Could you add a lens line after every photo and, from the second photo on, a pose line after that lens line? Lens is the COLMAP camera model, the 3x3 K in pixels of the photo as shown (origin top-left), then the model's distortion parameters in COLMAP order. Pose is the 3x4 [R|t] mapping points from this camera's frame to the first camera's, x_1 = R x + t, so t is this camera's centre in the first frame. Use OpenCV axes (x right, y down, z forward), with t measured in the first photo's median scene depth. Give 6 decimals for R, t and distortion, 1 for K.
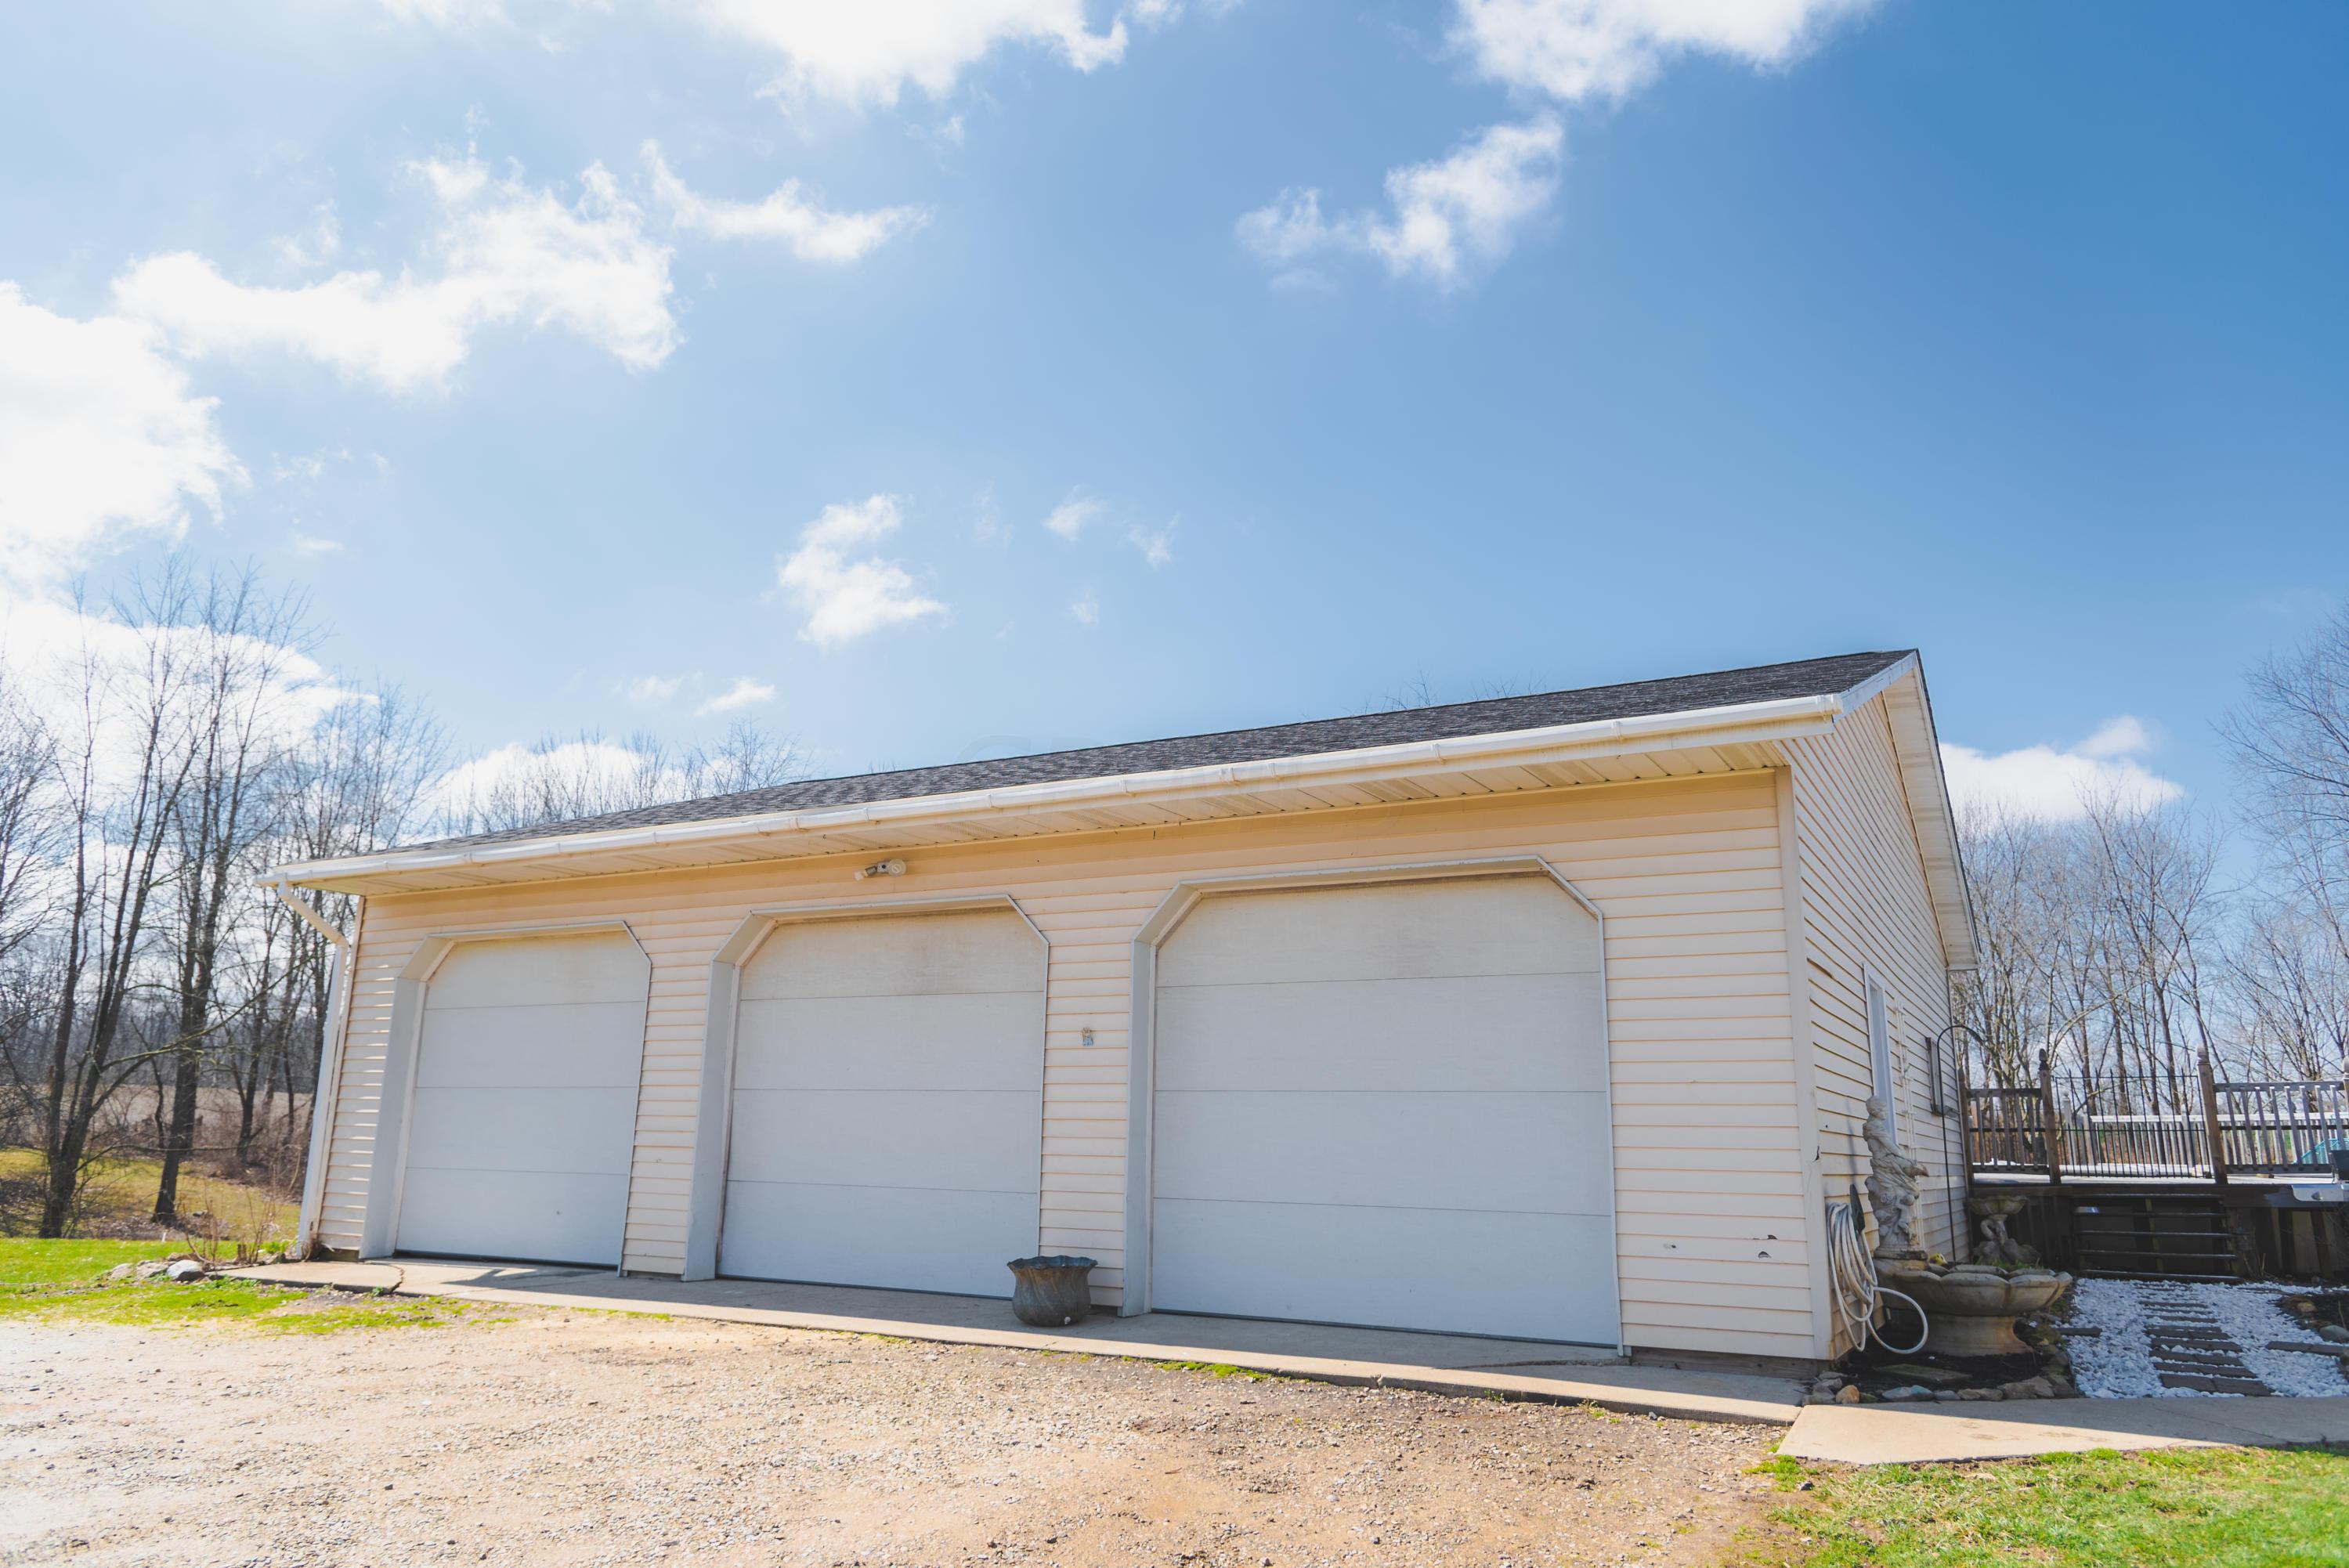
lens RADIAL K [[1575.3, 0, 1174.5], [0, 1575.3, 784.0], [0, 0, 1]] dist [0.026397, -0.022527]
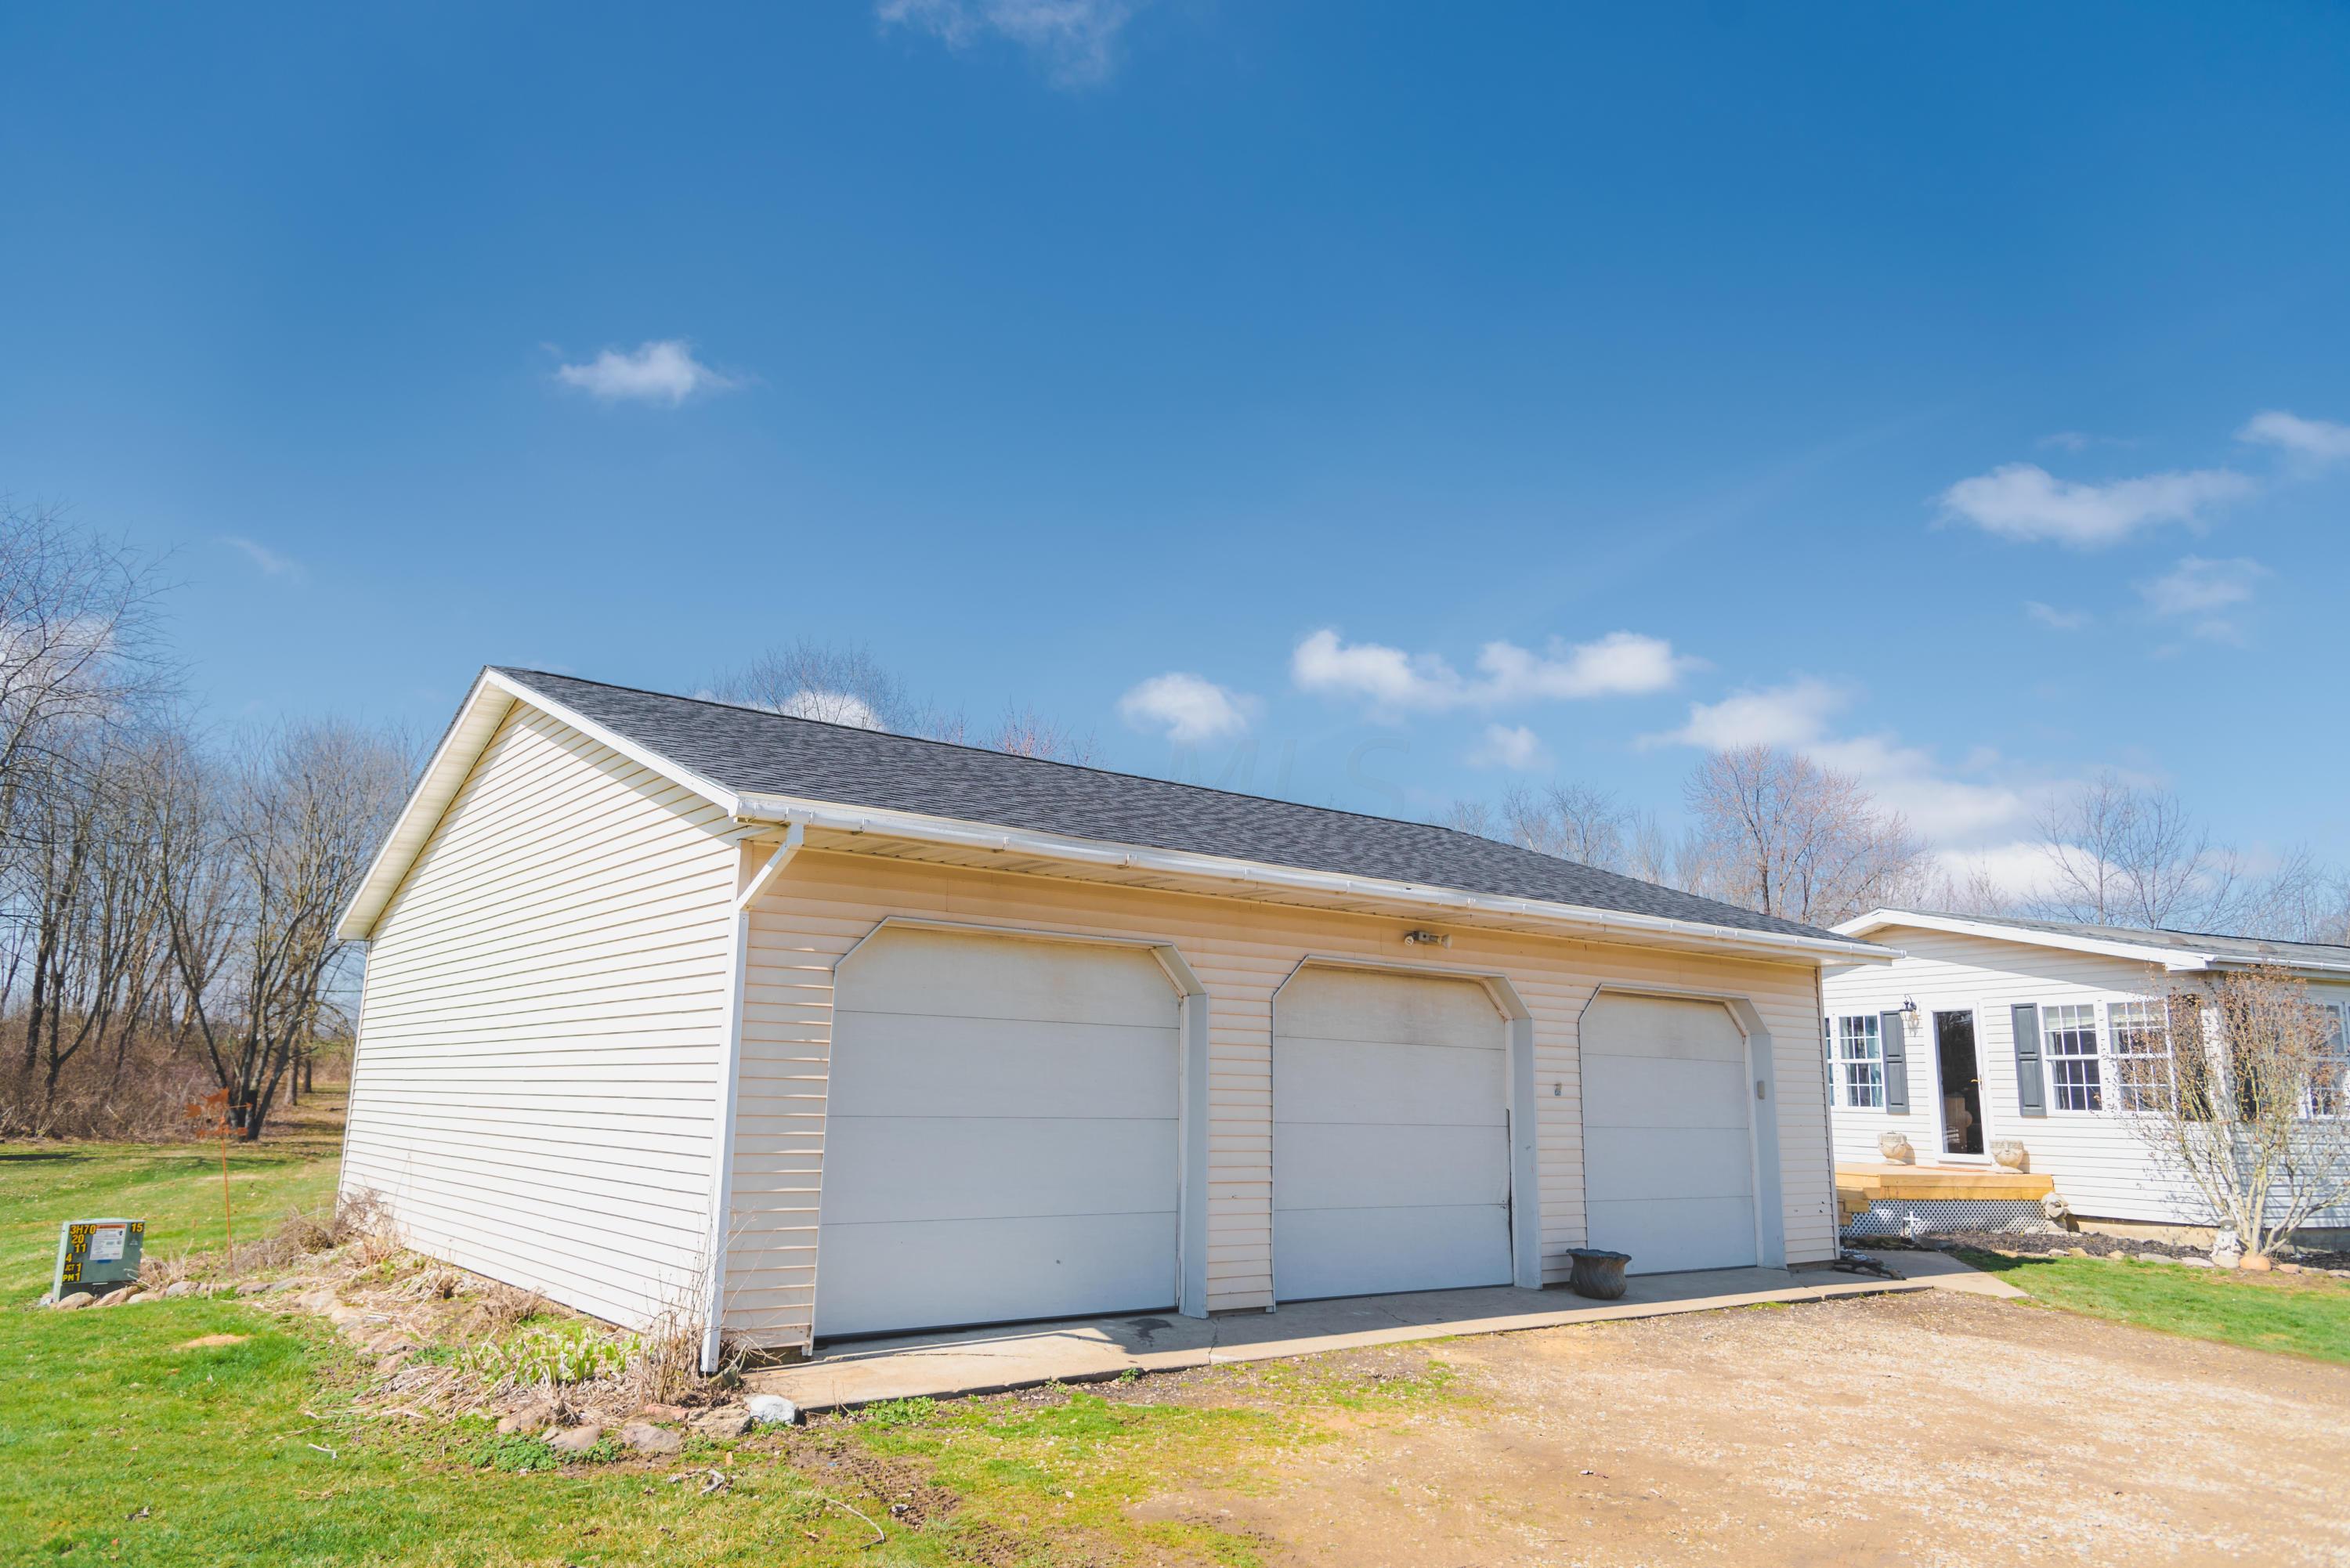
lens RADIAL K [[1575.9, 0, 1175.0], [0, 1575.9, 784.0], [0, 0, 1]] dist [0.026397, -0.022527]
pose [[0.396822, 0.167800, 0.902427, -1.351064], [-0.215084, 0.972775, -0.086303, 0.084353], [-0.892340, -0.159850, 0.422110, 0.694429]]
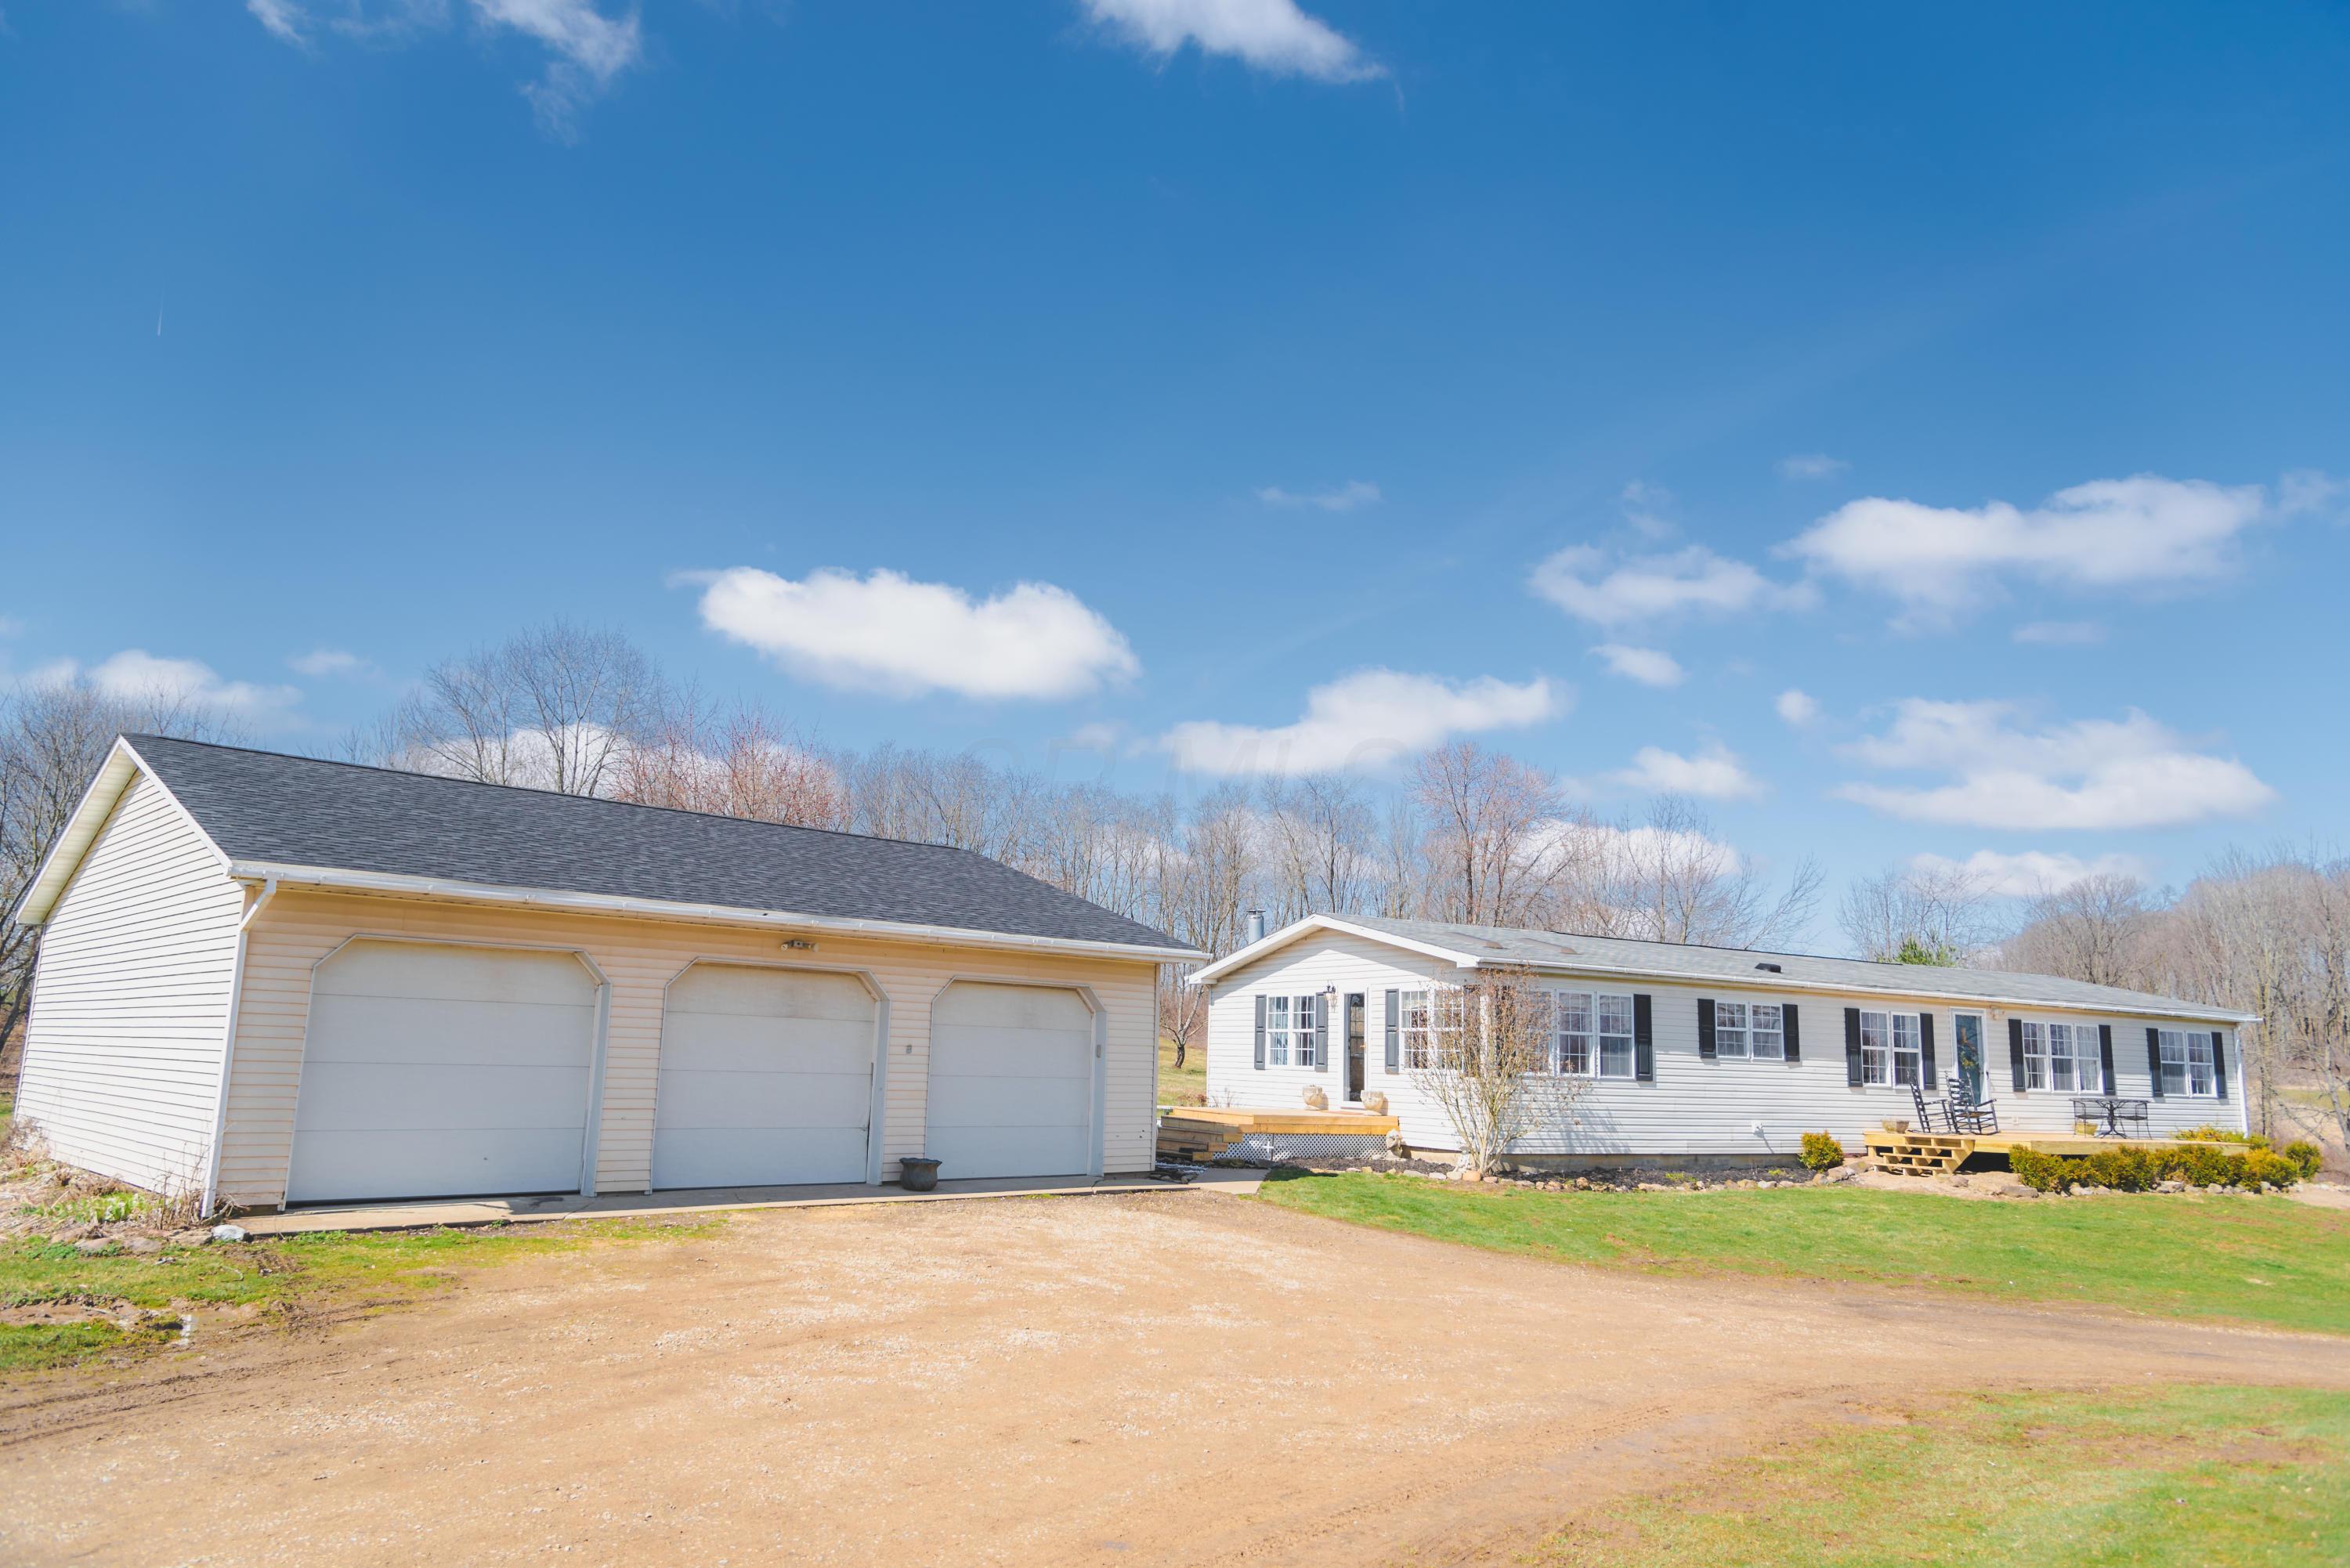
lens RADIAL K [[1575.9, 0, 1175.0], [0, 1575.9, 784.0], [0, 0, 1]] dist [0.026397, -0.022527]
pose [[0.294945, 0.156551, 0.942602, -1.723036], [-0.233383, 0.968412, -0.087811, -0.061228], [-0.926574, -0.194088, 0.322164, 0.103537]]
